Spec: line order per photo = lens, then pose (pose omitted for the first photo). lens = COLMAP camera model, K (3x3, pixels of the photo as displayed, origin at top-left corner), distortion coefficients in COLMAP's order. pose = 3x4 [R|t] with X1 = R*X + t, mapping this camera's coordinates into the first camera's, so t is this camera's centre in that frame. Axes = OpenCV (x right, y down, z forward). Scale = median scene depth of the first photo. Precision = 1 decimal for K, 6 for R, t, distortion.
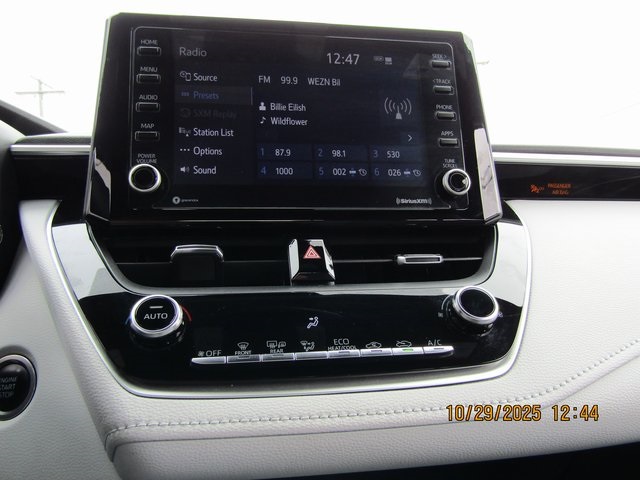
lens RADIAL K [[260.6, 0, 319.9], [0, 260.6, 241.5], [0, 0, 1]] dist [0.001836, 0.000394]
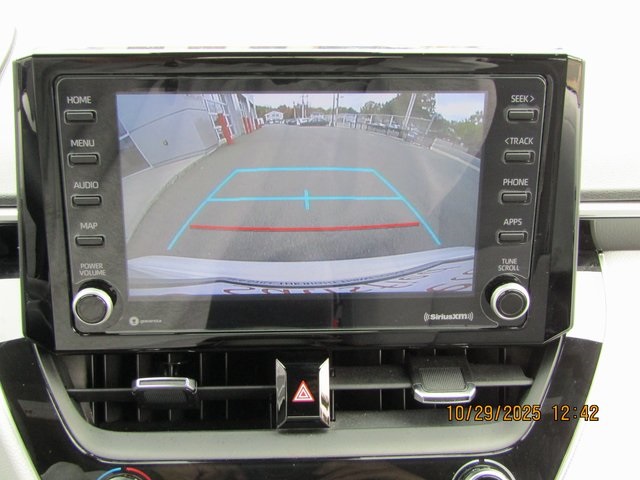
lens RADIAL K [[302.8, 0, 319.6], [0, 302.8, 239.9], [0, 0, 1]] dist [-0.002129, -0.000966]
pose [[0.995202, 0.064443, -0.073622, 0.048341], [-0.047681, 0.976495, 0.210202, -0.531175], [0.085437, -0.205683, 0.974882, 0.182981]]
